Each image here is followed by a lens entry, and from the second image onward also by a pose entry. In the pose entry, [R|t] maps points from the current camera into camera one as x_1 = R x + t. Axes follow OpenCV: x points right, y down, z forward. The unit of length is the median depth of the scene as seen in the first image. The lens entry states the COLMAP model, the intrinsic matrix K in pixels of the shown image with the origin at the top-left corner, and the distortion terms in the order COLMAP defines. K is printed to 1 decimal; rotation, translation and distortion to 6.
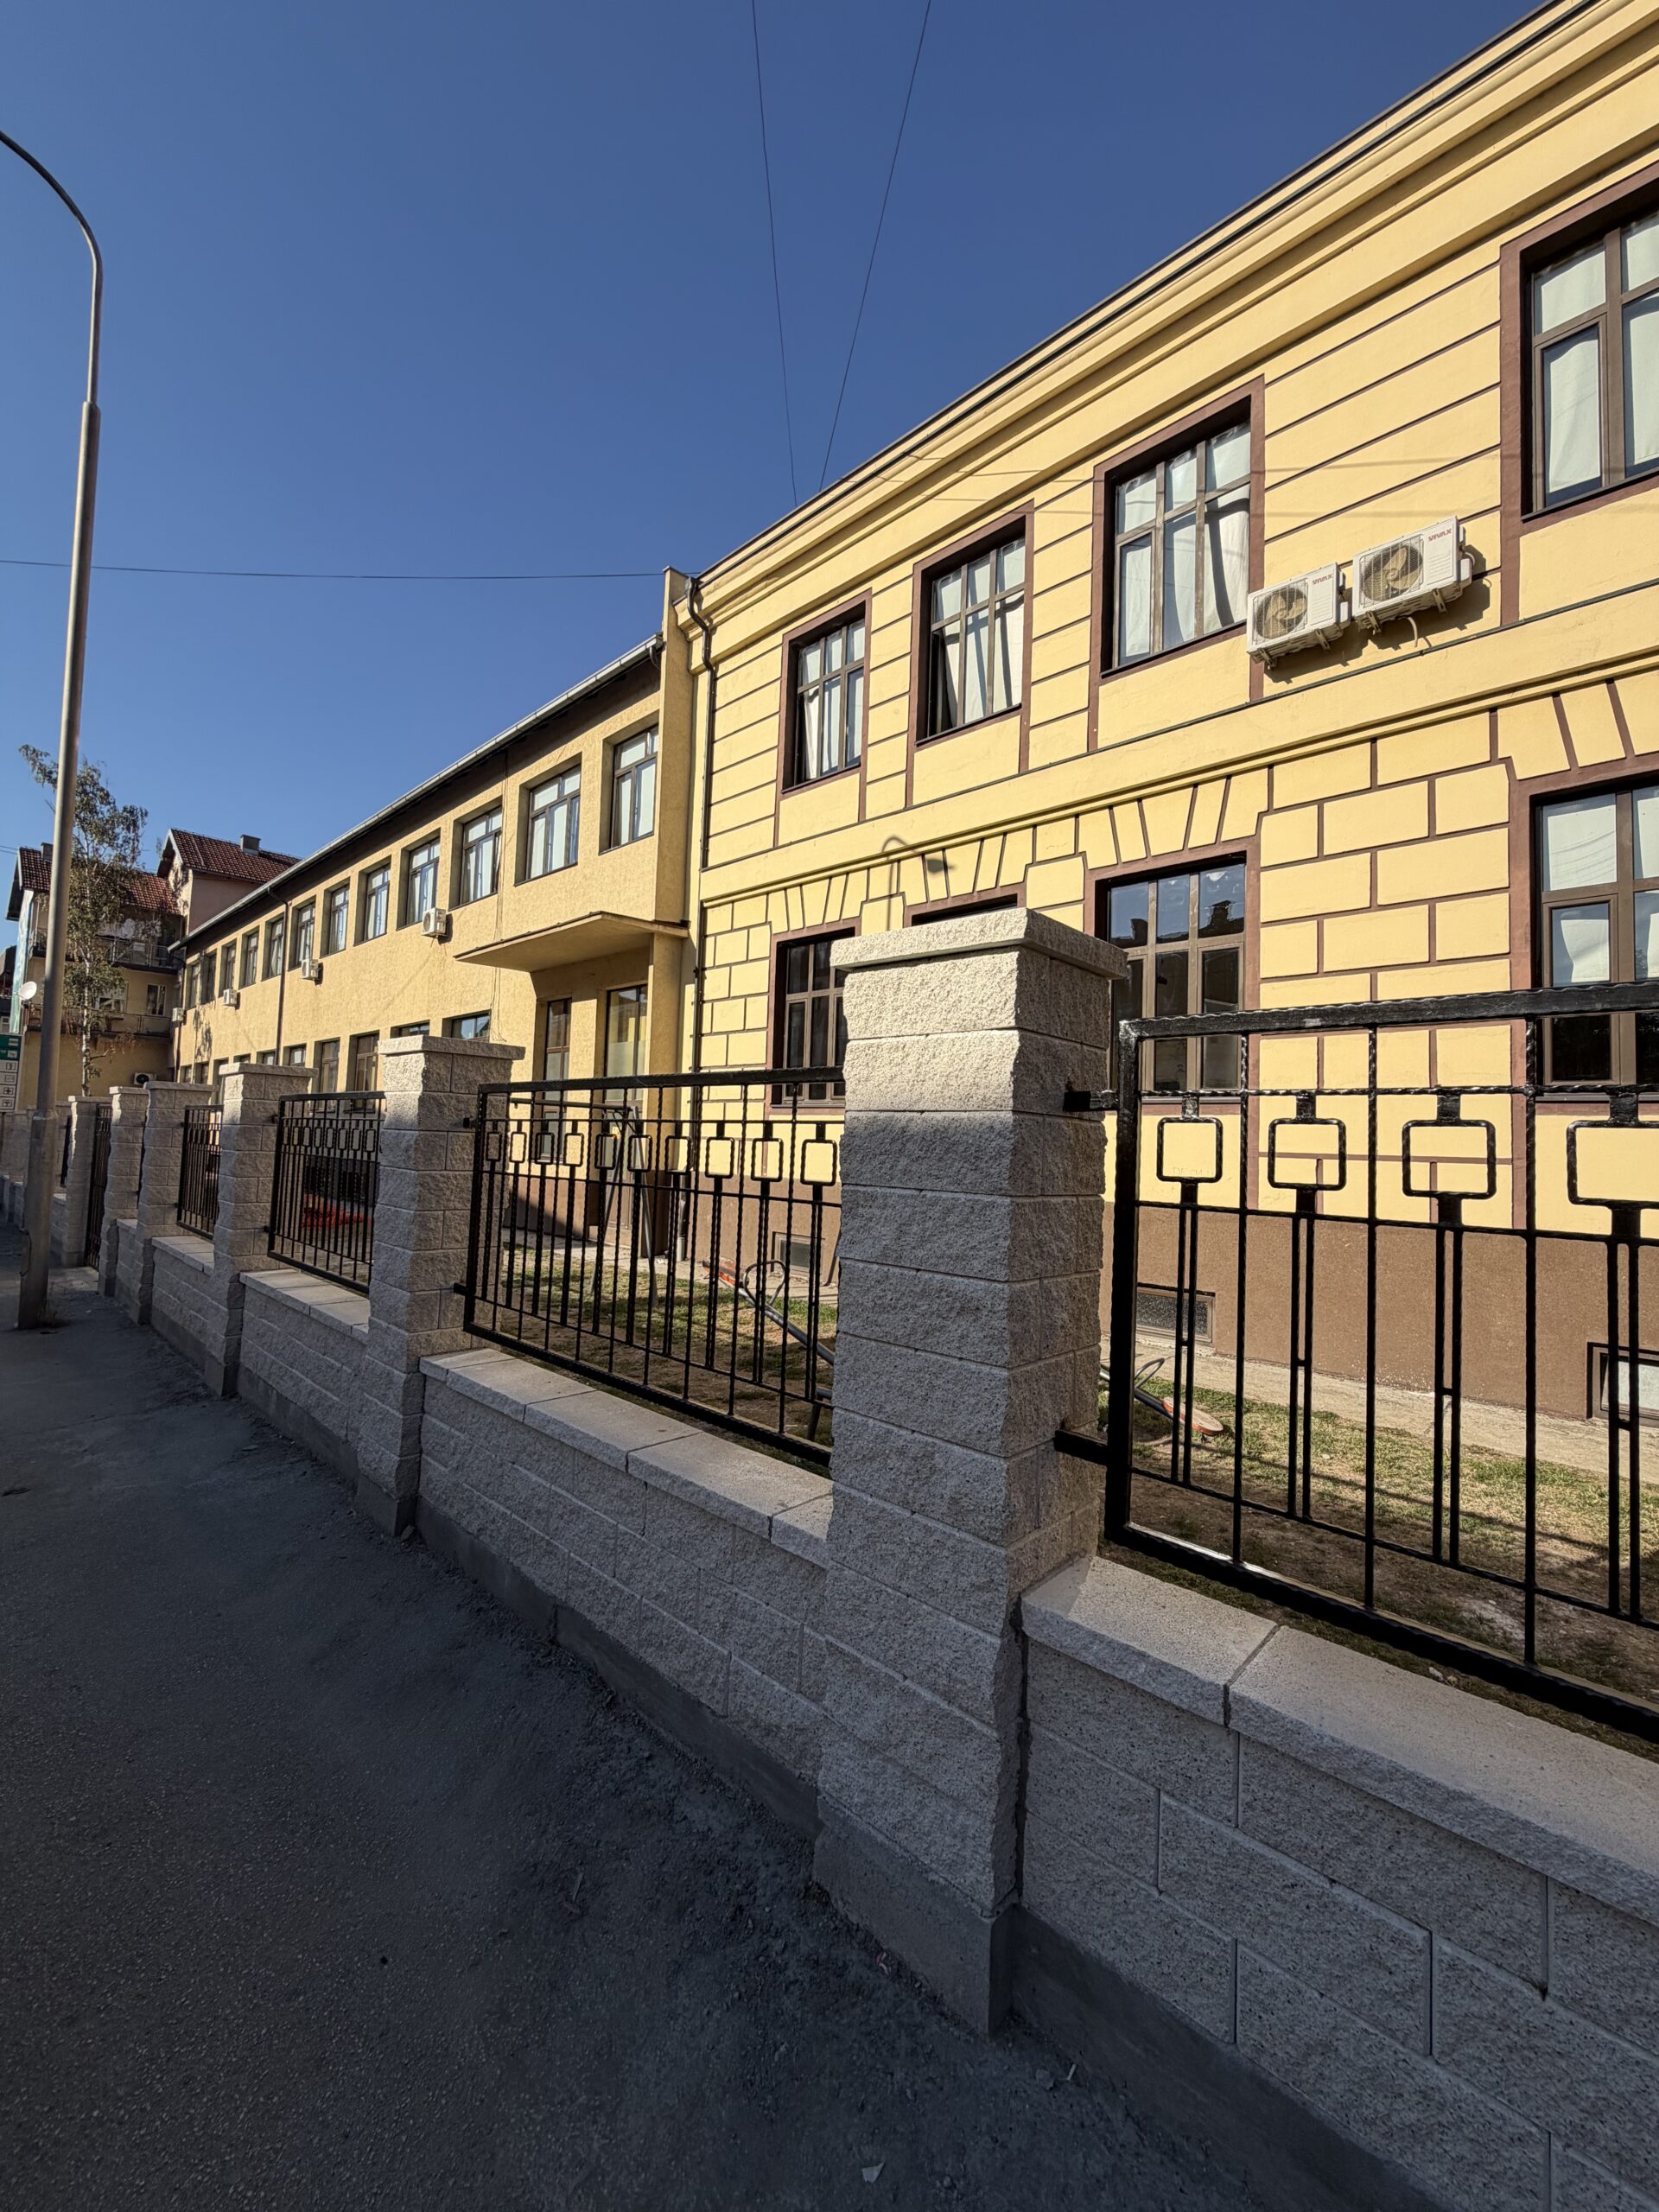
lens RADIAL K [[887.3, 0, 829.5], [0, 887.3, 1106.0], [0, 0, 1]] dist [-0.001245, -0.000133]
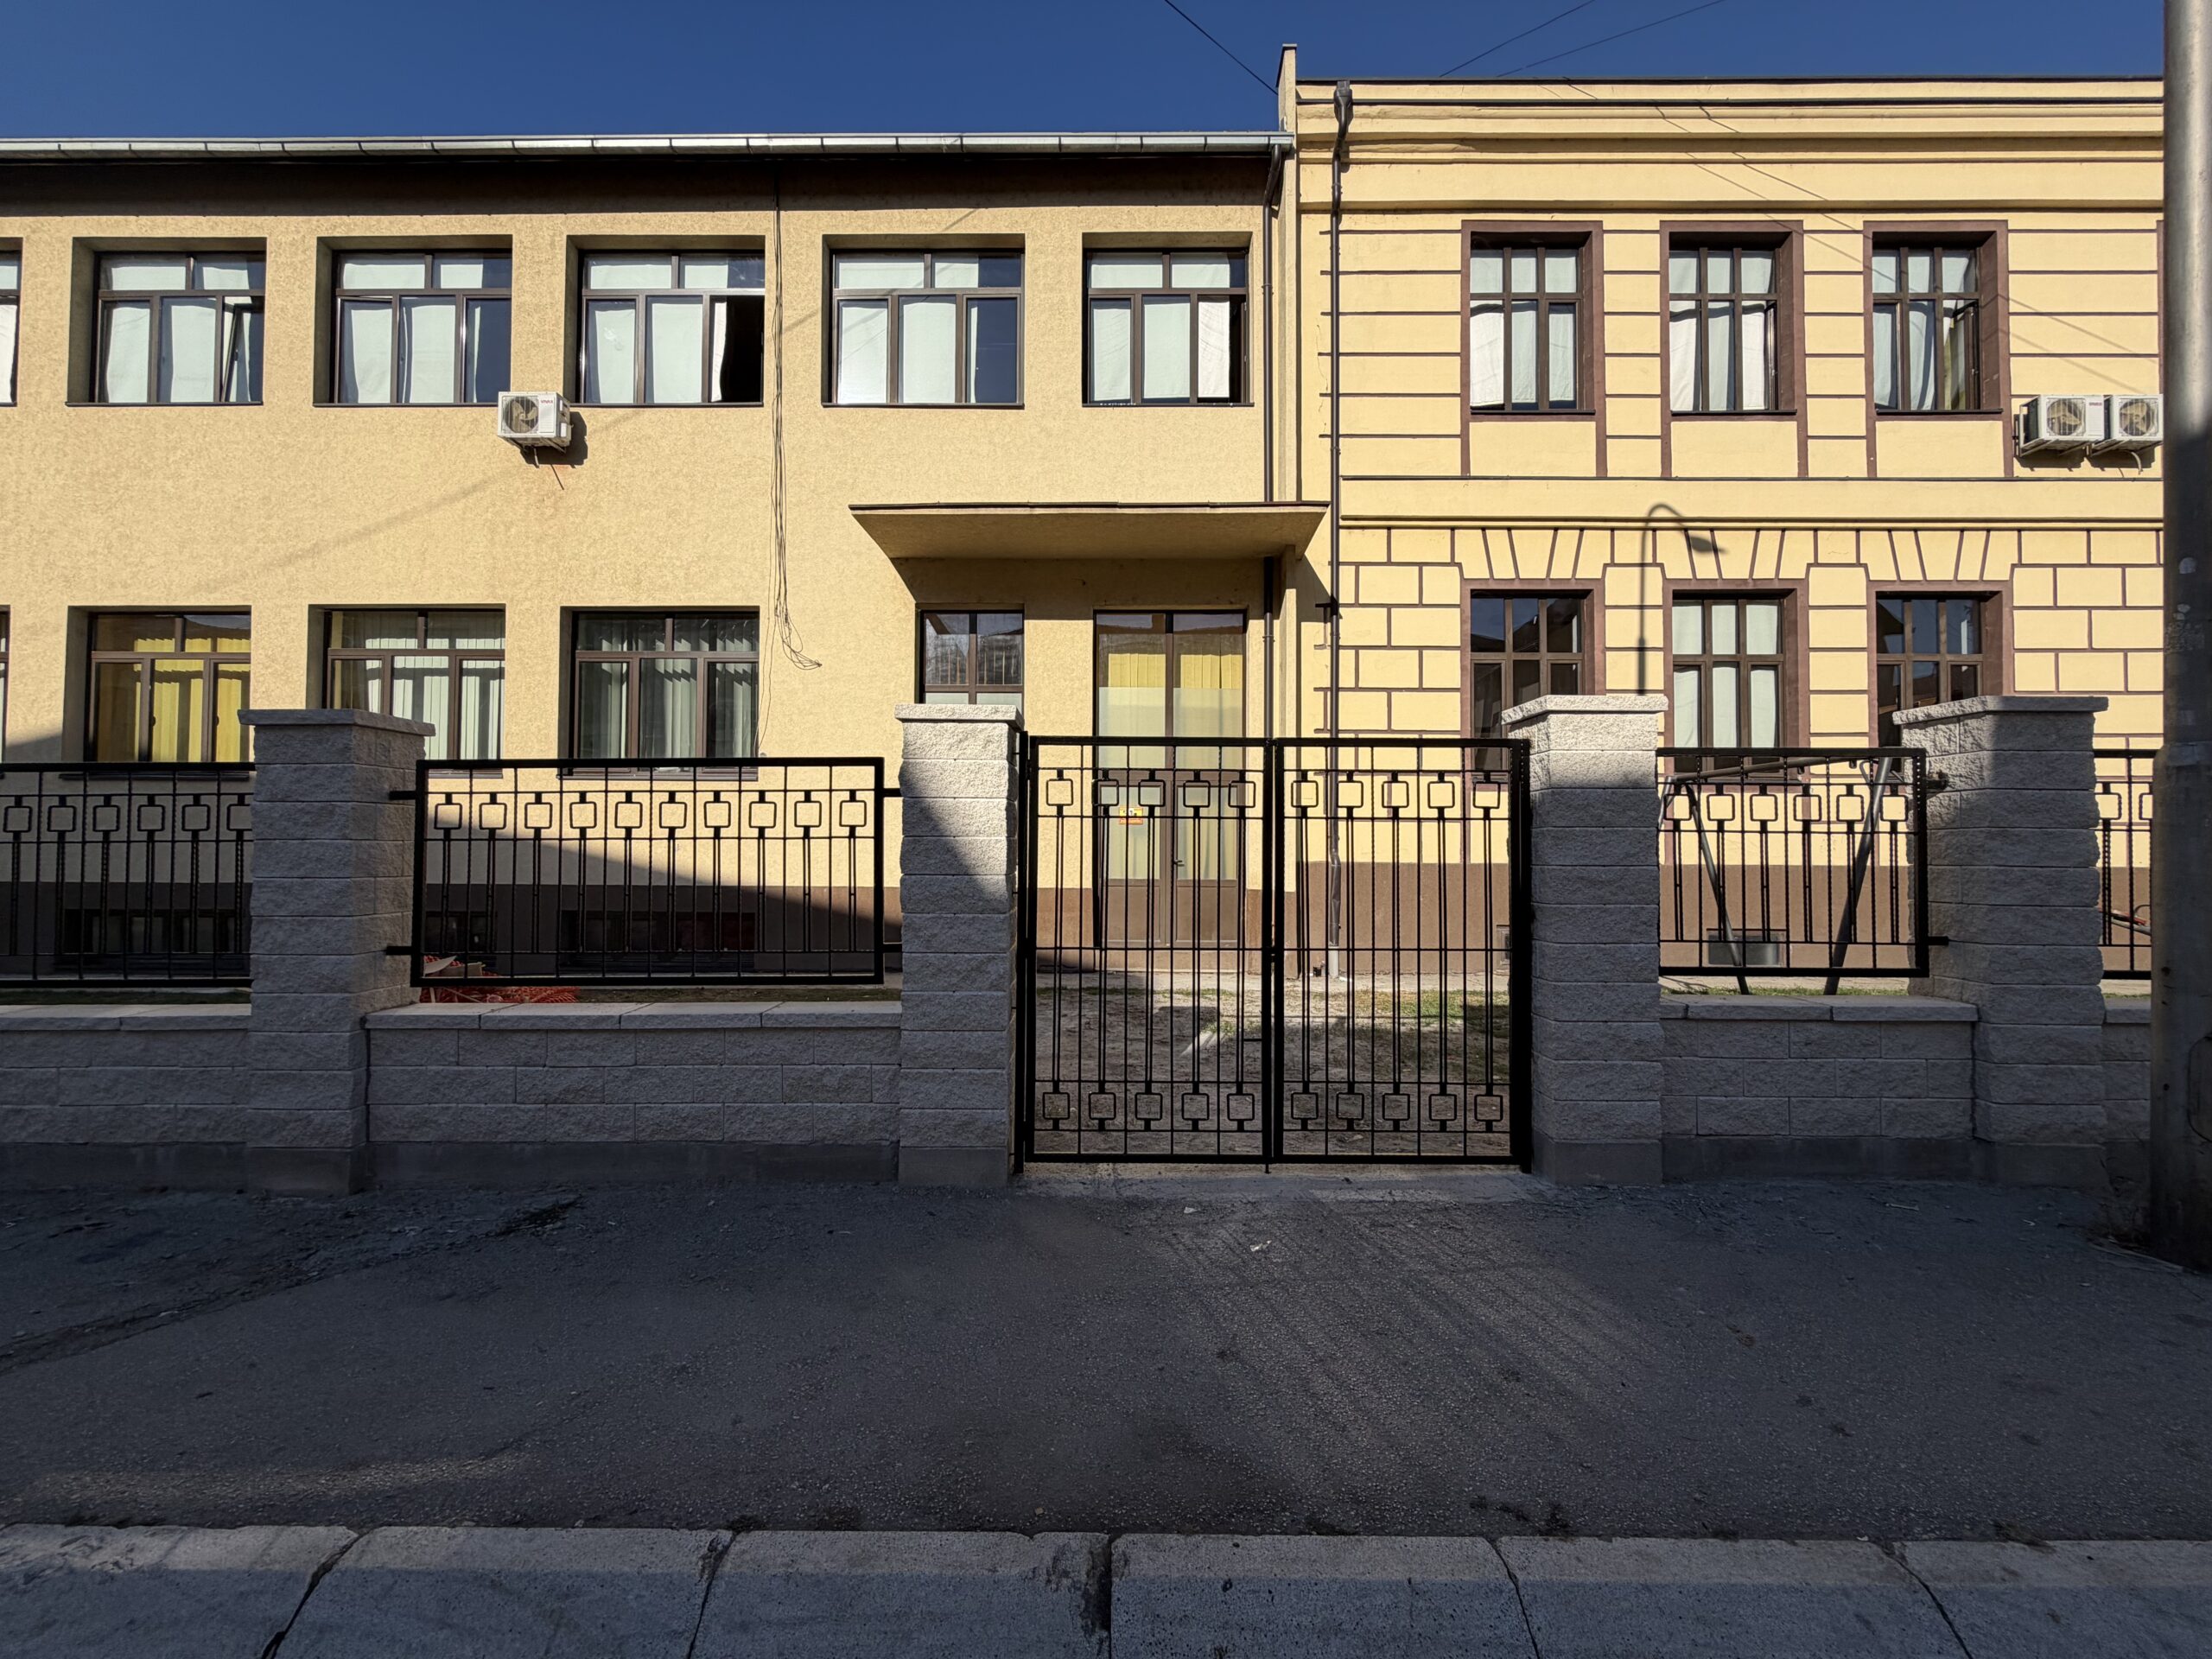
lens RADIAL K [[694.1, 0, 1106.1], [0, 694.1, 818.0], [0, 0, 1]] dist [-0.001185, 0.000000]
pose [[0.730103, -0.026690, 0.682815, -0.738220], [-0.011370, 0.998624, 0.051191, 0.005827], [-0.683242, -0.045139, 0.728795, 0.699031]]
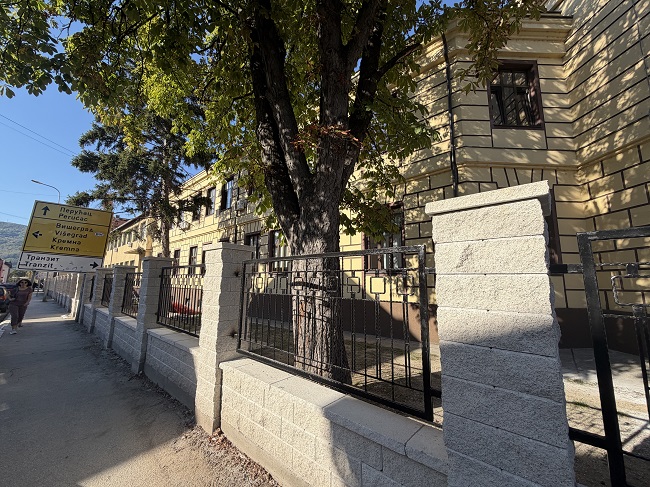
lens RADIAL K [[260.7, 0, 305.6], [0, 260.7, 246.7], [0, 0, 1]] dist [-0.001245, -0.000133]
pose [[0.999938, -0.009790, -0.005251, 1.068869], [0.009210, 0.994855, -0.100886, -0.014367], [0.006212, 0.100832, 0.994884, -1.025261]]
